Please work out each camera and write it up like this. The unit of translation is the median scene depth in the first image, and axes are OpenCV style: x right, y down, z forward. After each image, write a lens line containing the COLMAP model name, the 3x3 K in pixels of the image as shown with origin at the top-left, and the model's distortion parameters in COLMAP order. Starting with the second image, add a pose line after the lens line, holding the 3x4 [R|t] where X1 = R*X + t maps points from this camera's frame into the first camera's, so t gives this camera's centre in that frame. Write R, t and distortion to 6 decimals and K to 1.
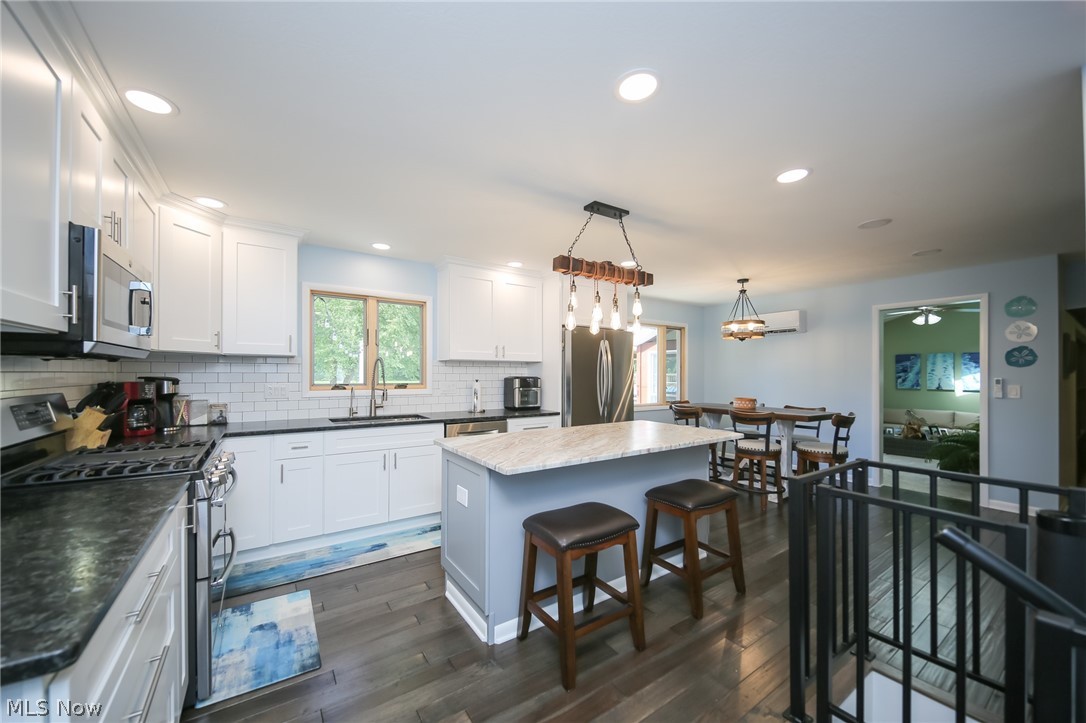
lens RADIAL K [[404.1, 0, 537.0], [0, 404.1, 369.6], [0, 0, 1]] dist [0.003450, 0.000207]
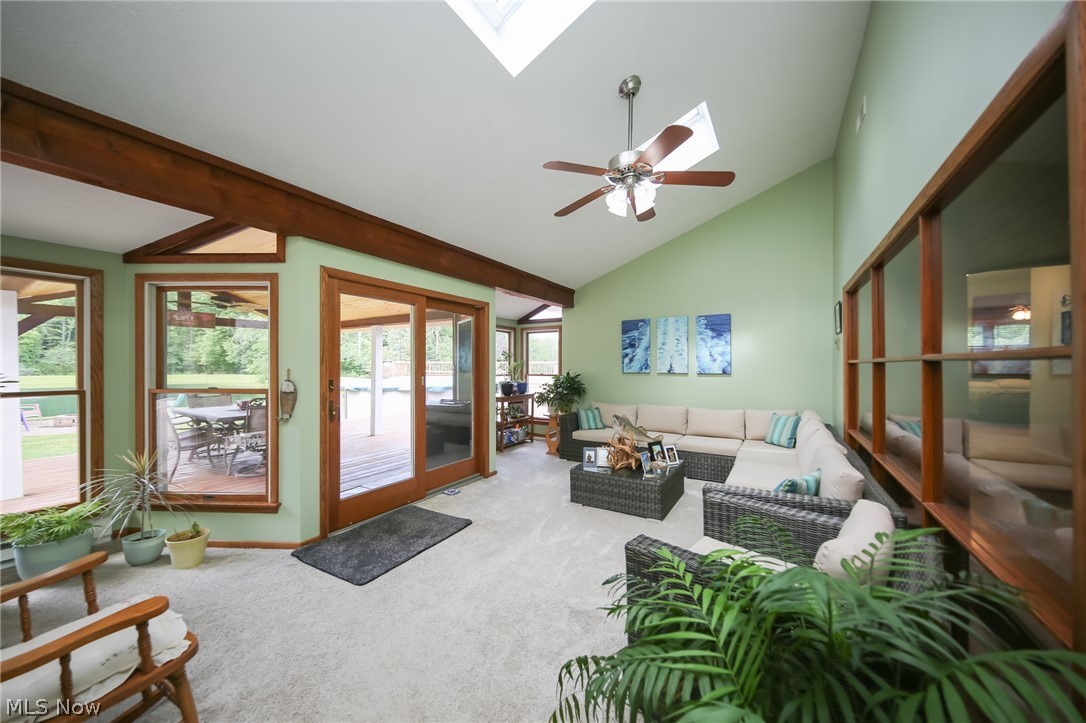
lens RADIAL K [[387.6, 0, 544.6], [0, 387.6, 365.2], [0, 0, 1]] dist [-0.001486, -0.000038]
pose [[0.907857, -0.006683, 0.419226, 0.532788], [0.004340, 0.999969, 0.006542, 0.030989], [-0.419257, -0.004119, 0.907858, 0.507004]]
